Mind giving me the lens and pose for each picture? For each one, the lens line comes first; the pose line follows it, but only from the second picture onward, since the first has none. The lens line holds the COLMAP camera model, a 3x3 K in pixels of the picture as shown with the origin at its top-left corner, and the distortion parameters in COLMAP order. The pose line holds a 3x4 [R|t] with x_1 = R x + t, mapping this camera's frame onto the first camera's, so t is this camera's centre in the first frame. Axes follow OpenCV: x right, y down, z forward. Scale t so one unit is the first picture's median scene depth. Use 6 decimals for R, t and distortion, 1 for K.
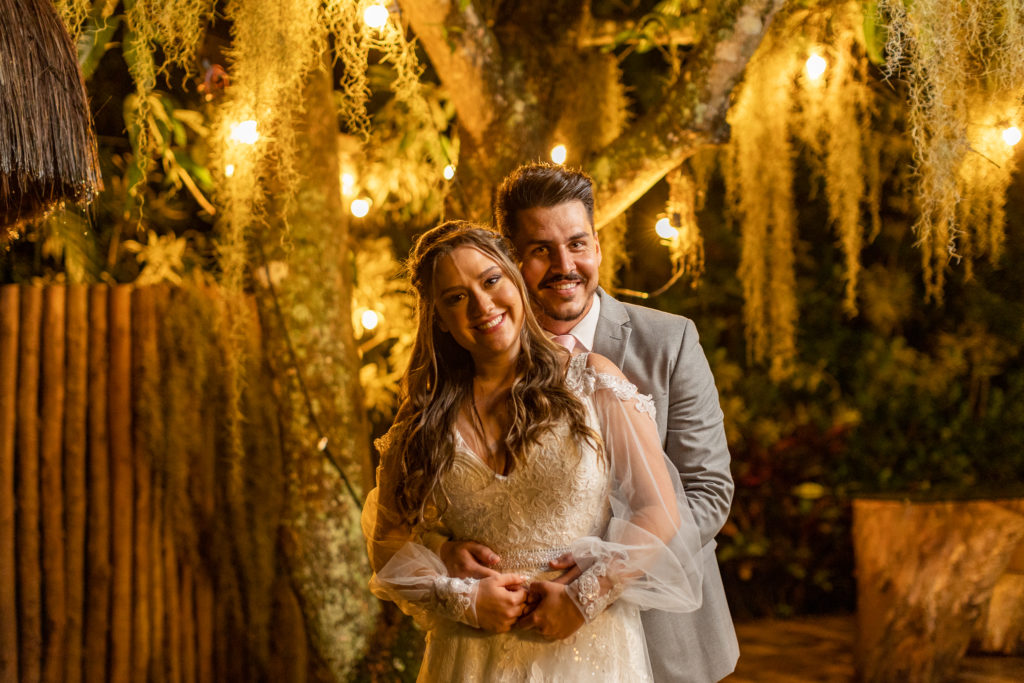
lens RADIAL K [[1450.7, 0, 512.0], [0, 1450.7, 341.5], [0, 0, 1]] dist [0.000292, -0.140126]
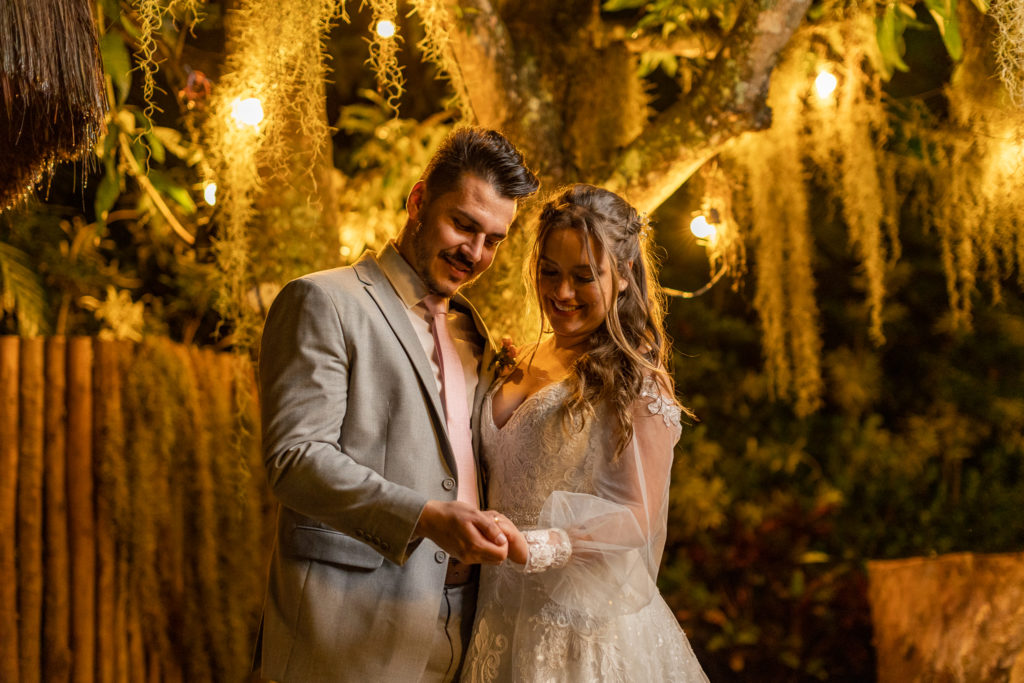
lens RADIAL K [[1450.7, 0, 512.0], [0, 1450.7, 341.5], [0, 0, 1]] dist [0.000292, -0.140126]
pose [[0.997790, -0.027478, 0.060507, -0.057514], [0.033456, 0.994412, -0.100124, 0.066251], [-0.057417, 0.101927, 0.993133, 0.085524]]
